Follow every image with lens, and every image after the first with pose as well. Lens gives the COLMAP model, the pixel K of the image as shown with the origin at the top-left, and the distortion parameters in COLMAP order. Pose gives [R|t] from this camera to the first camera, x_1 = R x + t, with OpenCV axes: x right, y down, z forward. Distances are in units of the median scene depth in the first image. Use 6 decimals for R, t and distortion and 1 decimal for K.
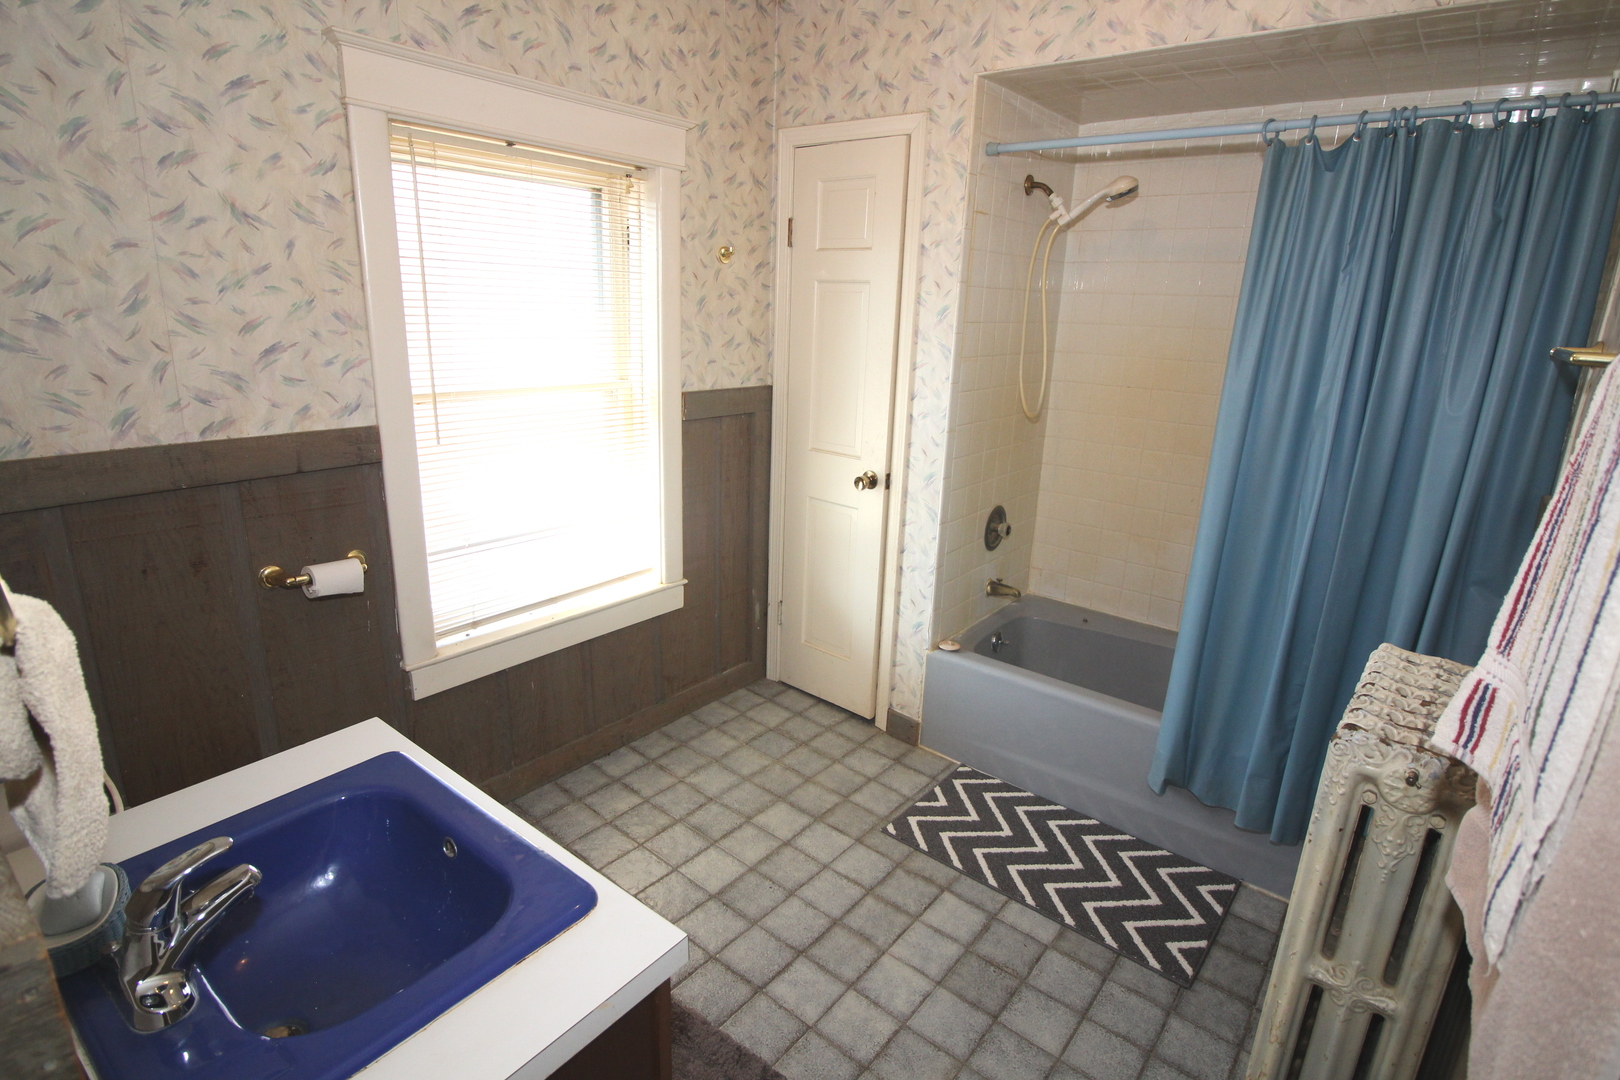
lens RADIAL K [[819.1, 0, 812.0], [0, 819.1, 543.8], [0, 0, 1]] dist [-0.002468, -0.002280]
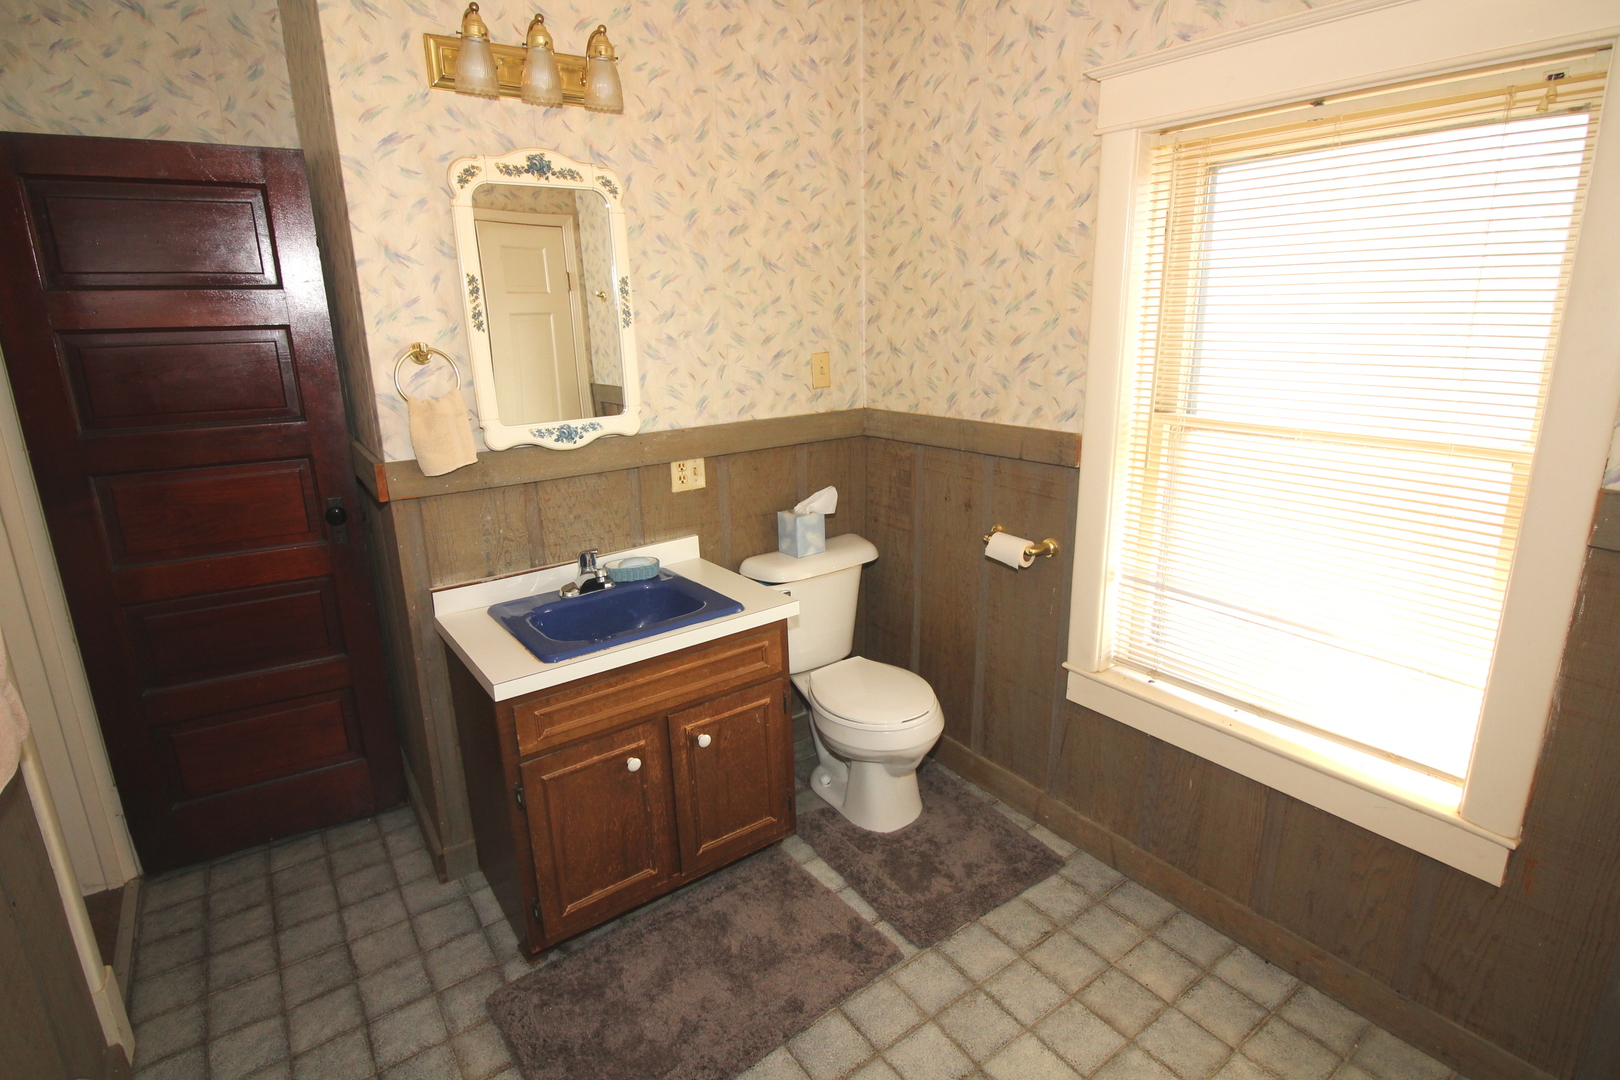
lens RADIAL K [[819.1, 0, 813.0], [0, 819.1, 535.5], [0, 0, 1]] dist [-0.002468, -0.002280]
pose [[-0.262115, 0.229400, -0.937375, 0.649752], [-0.262964, 0.917601, 0.298093, -0.276450], [0.928518, 0.324630, -0.180193, 1.009692]]
